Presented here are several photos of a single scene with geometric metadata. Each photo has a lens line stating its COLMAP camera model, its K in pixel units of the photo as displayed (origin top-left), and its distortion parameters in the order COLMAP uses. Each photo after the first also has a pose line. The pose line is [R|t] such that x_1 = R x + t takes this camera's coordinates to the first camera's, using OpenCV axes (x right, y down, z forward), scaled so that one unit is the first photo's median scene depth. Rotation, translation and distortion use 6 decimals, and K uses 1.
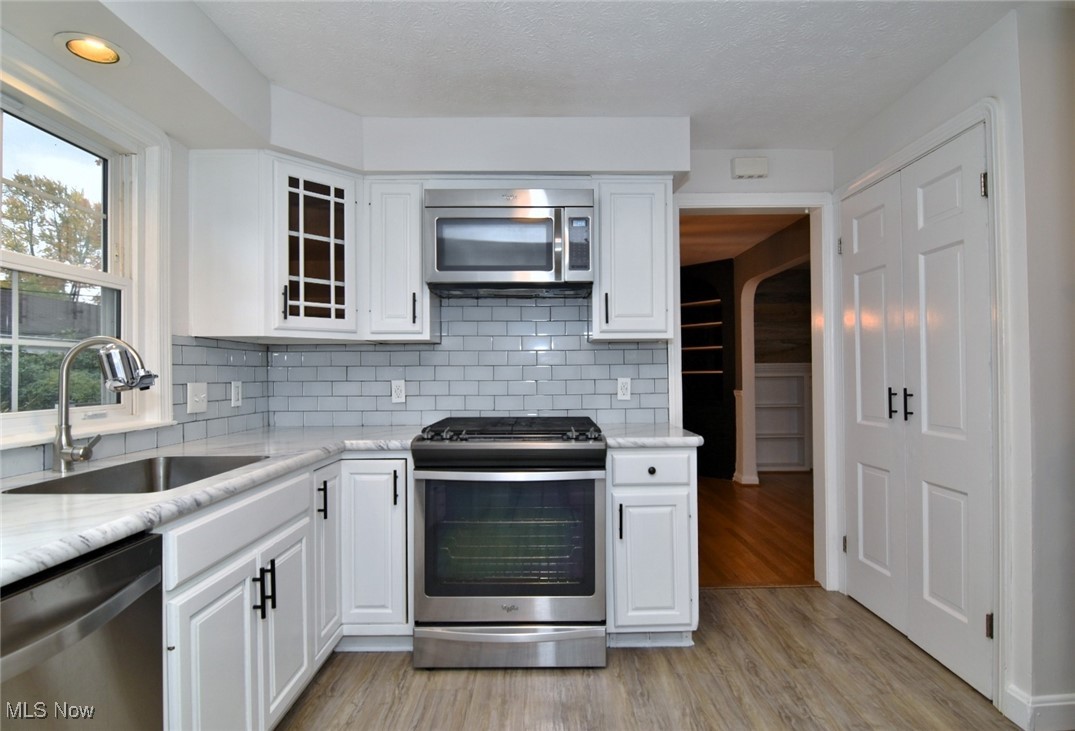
lens RADIAL K [[538.7, 0, 550.2], [0, 538.7, 369.0], [0, 0, 1]] dist [-0.000092, -0.012831]
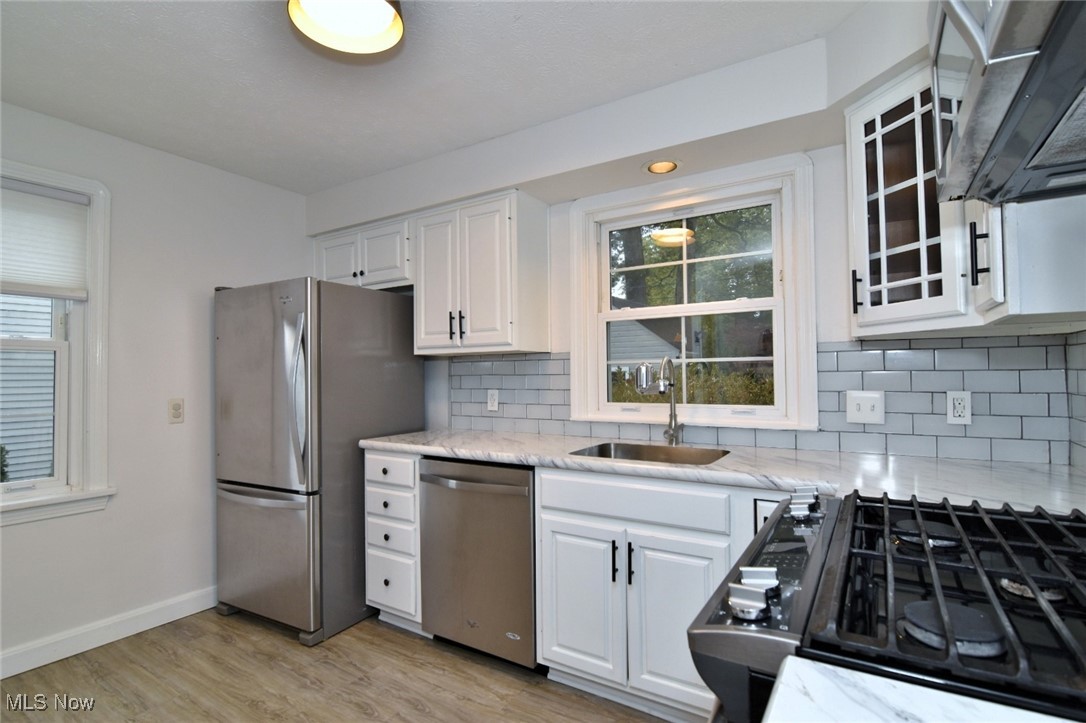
lens RADIAL K [[527.0, 0, 542.0], [0, 527.0, 362.9], [0, 0, 1]] dist [-0.001138, -0.013162]
pose [[-0.550167, -0.002741, -0.835050, 0.389366], [0.020515, 0.999648, -0.016798, -0.017392], [0.834802, -0.026373, -0.549918, 1.030987]]
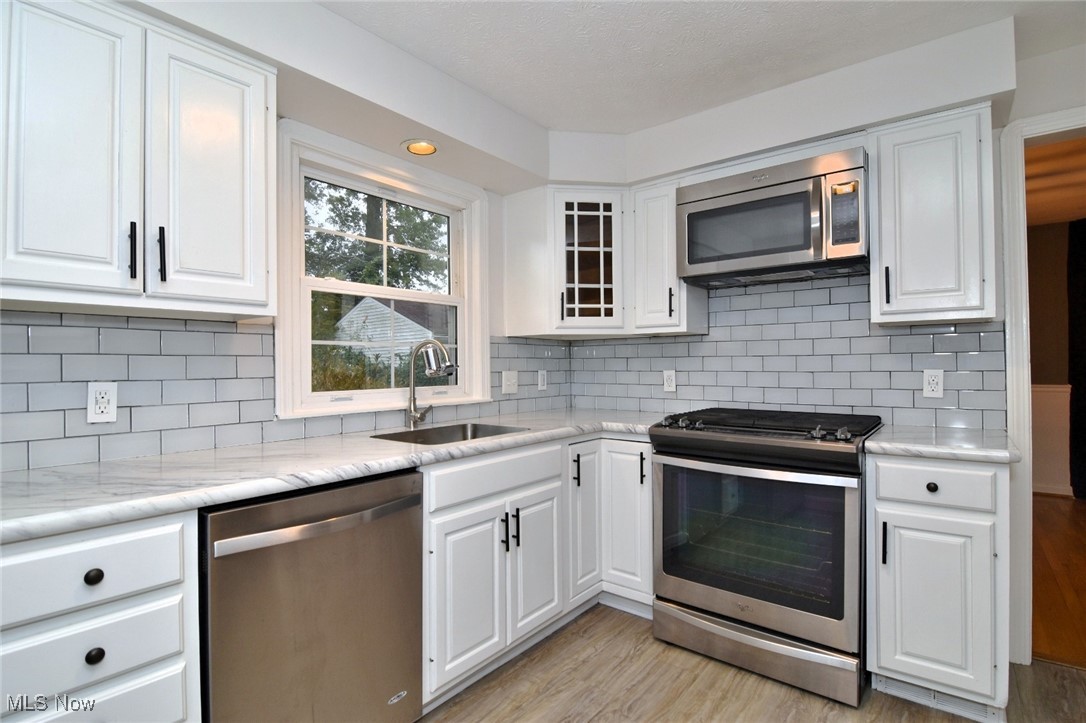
lens RADIAL K [[527.0, 0, 542.0], [0, 527.0, 362.9], [0, 0, 1]] dist [-0.001138, -0.013162]
pose [[0.771115, -0.001301, -0.636694, 0.234314], [0.005662, 0.999972, 0.004814, -0.000501], [0.636670, -0.007317, 0.771102, 0.044315]]
